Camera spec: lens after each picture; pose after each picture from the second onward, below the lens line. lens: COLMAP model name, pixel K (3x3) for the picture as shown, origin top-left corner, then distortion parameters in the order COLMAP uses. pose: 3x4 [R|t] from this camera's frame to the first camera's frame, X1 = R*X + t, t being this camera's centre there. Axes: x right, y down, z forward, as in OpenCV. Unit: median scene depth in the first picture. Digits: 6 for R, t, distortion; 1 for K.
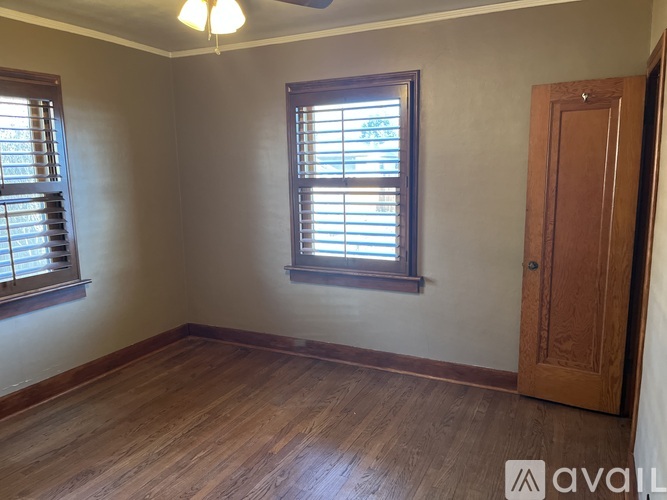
lens RADIAL K [[521.1, 0, 333.5], [0, 521.1, 250.0], [0, 0, 1]] dist [-0.007342, -0.000476]
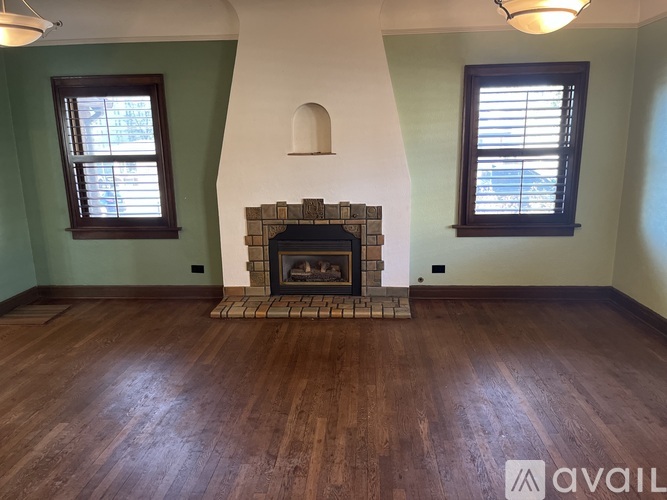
lens RADIAL K [[521.1, 0, 333.5], [0, 521.1, 250.0], [0, 0, 1]] dist [-0.007342, -0.000476]
pose [[0.920660, -0.090349, 0.379767, -0.840196], [0.069966, 0.995286, 0.067167, -0.012356], [-0.384045, -0.035268, 0.922641, 0.030880]]
